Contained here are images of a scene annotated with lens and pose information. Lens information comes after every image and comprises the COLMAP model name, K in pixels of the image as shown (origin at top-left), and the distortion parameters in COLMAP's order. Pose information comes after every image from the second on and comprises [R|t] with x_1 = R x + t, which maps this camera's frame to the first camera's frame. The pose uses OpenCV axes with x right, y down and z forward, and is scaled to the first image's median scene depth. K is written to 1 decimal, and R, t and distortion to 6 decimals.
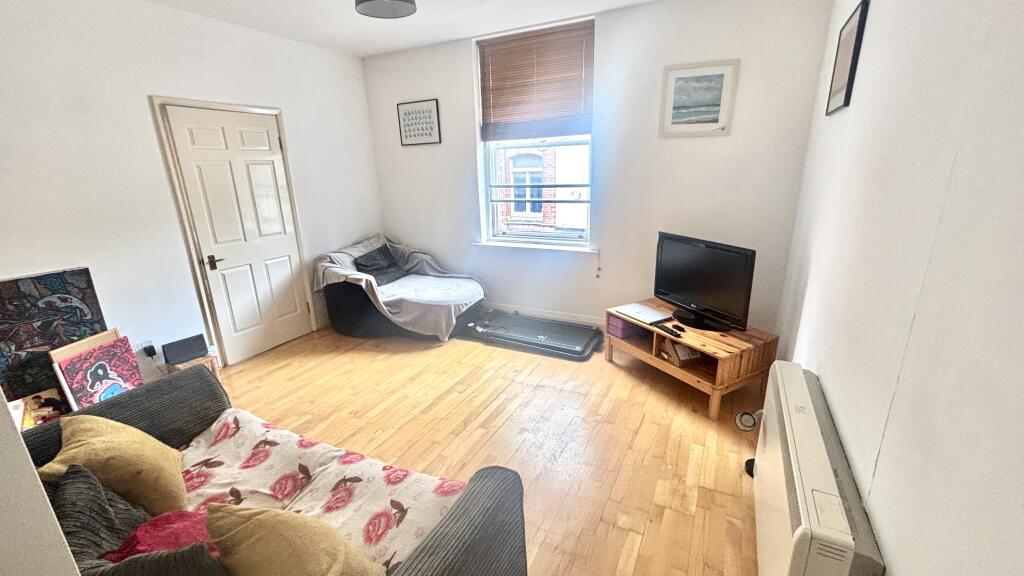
lens RADIAL K [[426.3, 0, 512.0], [0, 426.3, 288.0], [0, 0, 1]] dist [-0.001718, -0.000435]
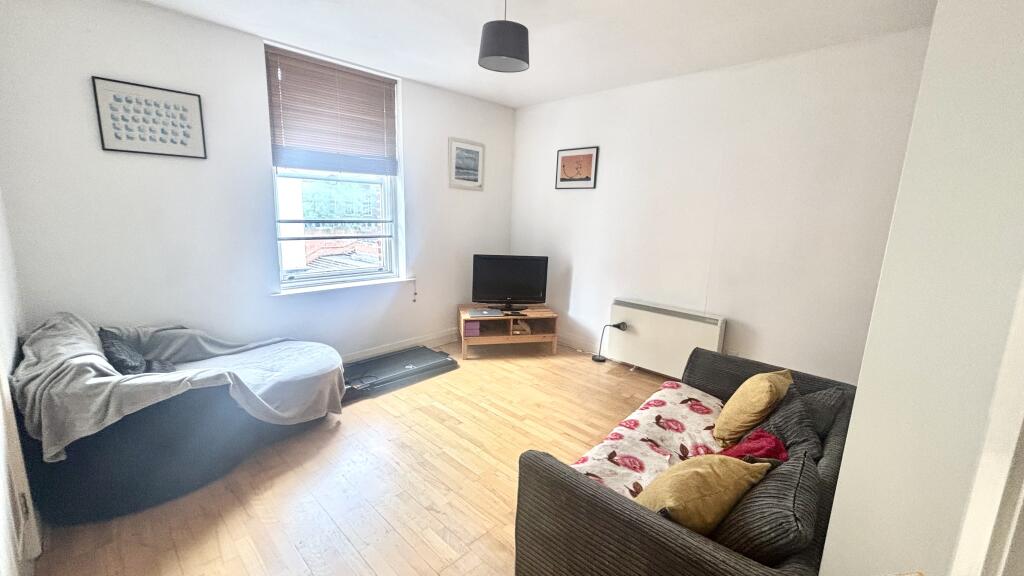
lens RADIAL K [[426.3, 0, 512.0], [0, 426.3, 288.0], [0, 0, 1]] dist [-0.001718, -0.000435]
pose [[0.240127, -0.141789, 0.960331, -0.831232], [0.228174, 0.969803, 0.086133, -0.100198], [-0.943544, 0.198439, 0.265229, 0.455479]]
